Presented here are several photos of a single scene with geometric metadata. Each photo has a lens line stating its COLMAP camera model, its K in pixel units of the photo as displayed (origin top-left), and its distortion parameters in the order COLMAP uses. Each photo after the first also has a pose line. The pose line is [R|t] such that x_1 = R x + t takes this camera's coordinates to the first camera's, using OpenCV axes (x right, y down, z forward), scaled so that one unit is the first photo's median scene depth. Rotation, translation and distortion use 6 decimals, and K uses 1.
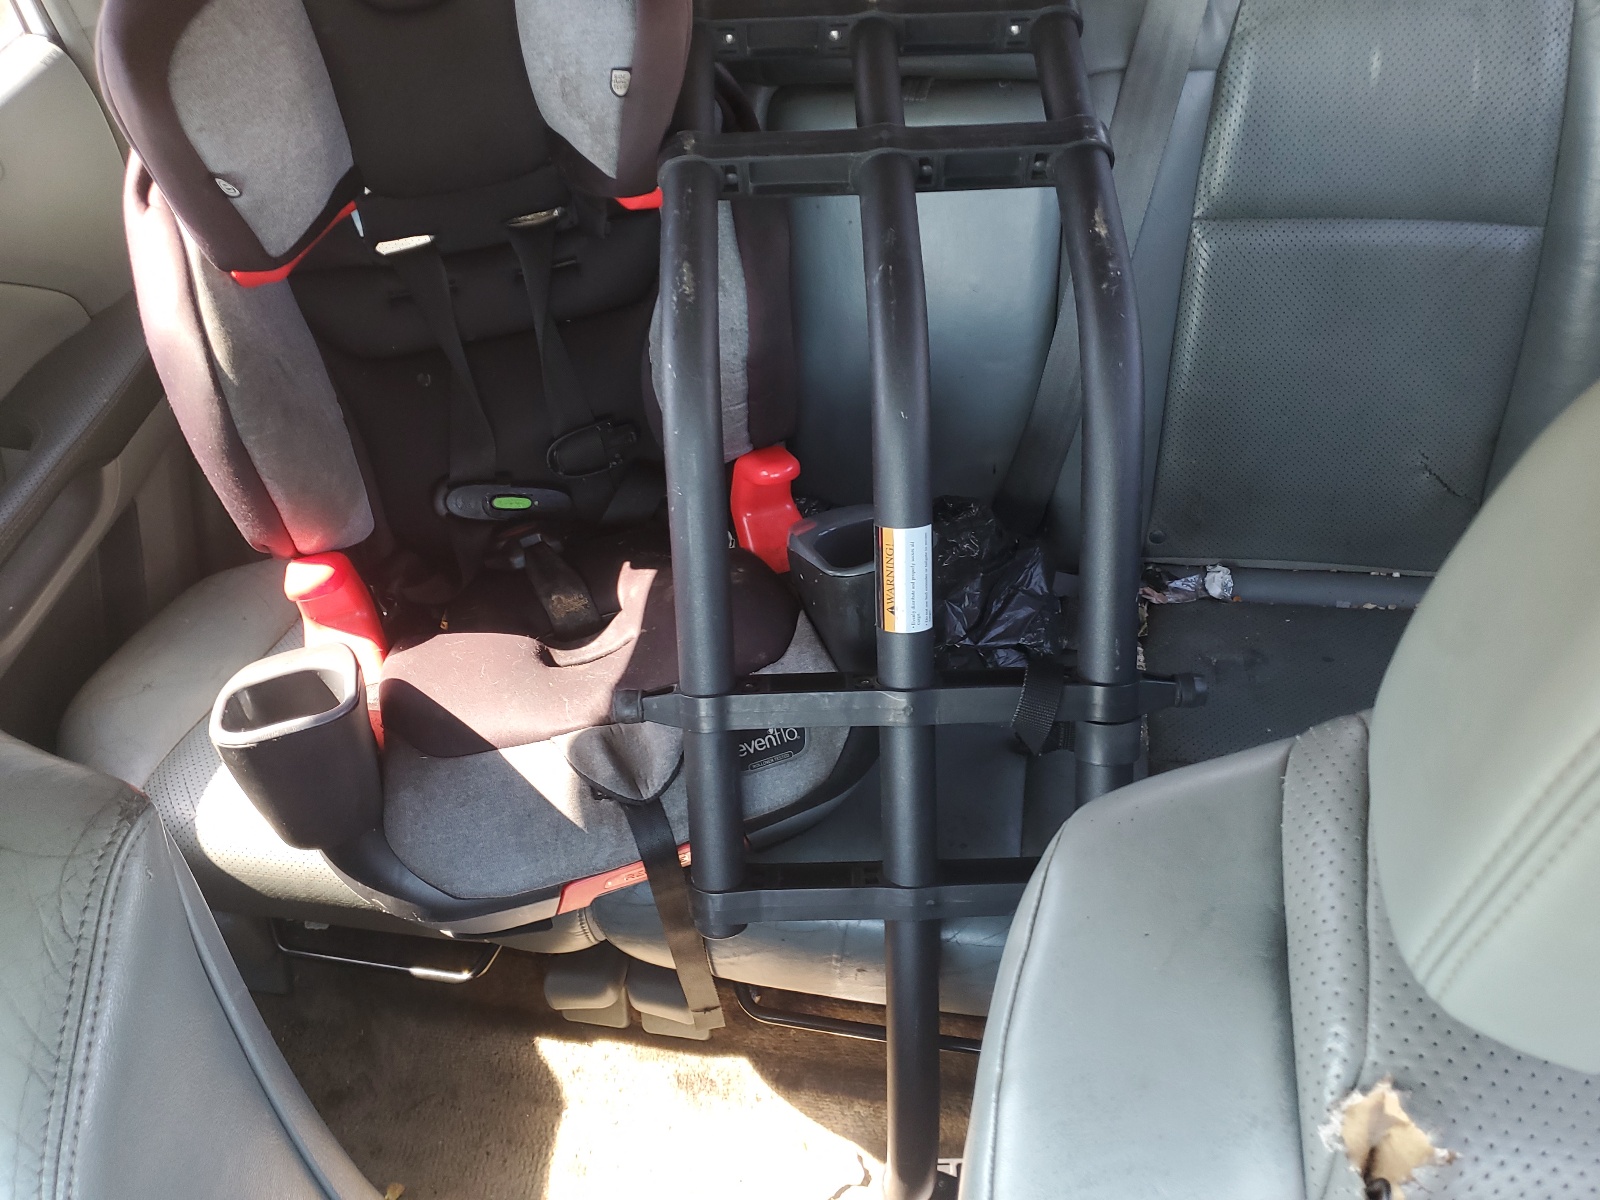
lens RADIAL K [[1212.5, 0, 800.0], [0, 1212.5, 600.0], [0, 0, 1]] dist [0.003585, 0.009171]
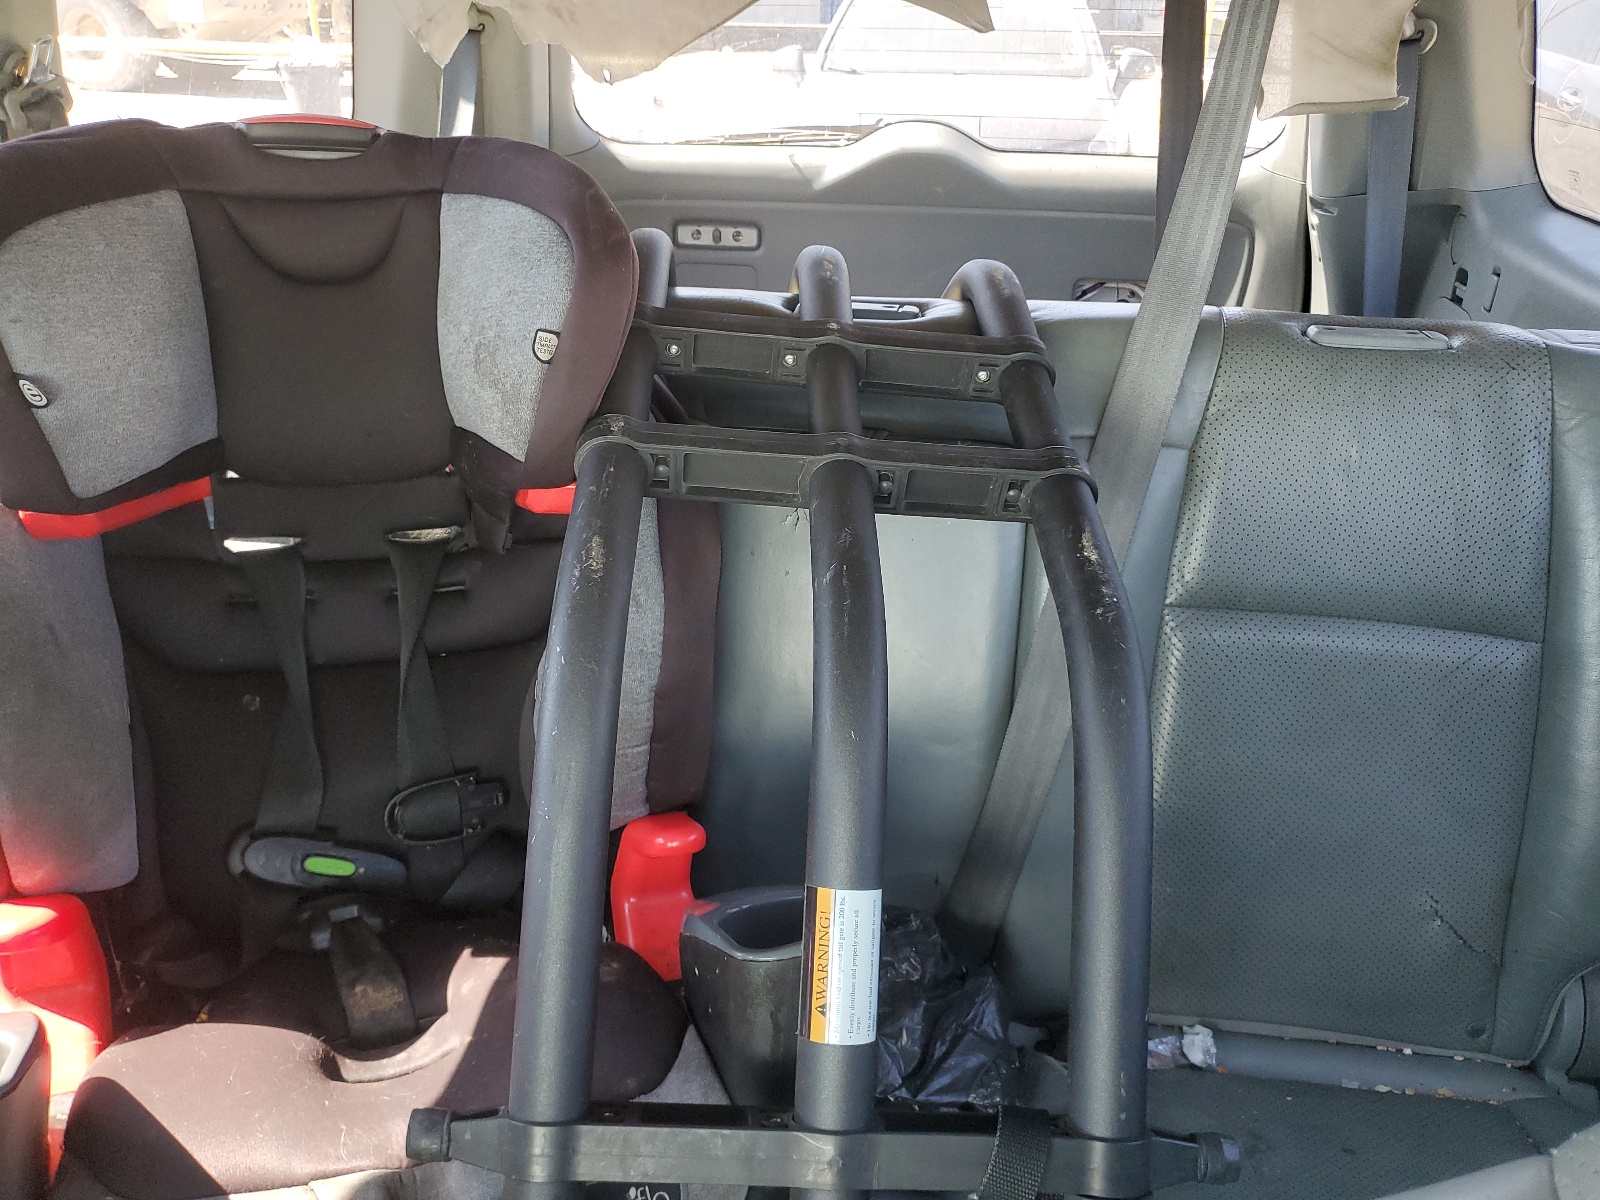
lens RADIAL K [[1247.2, 0, 810.6], [0, 1247.2, 603.8], [0, 0, 1]] dist [-0.003786, 0.001493]
pose [[0.992552, 0.095729, 0.075344, -0.008133], [-0.060755, 0.925047, -0.374962, 0.052731], [-0.105592, 0.367592, 0.923973, 0.188557]]
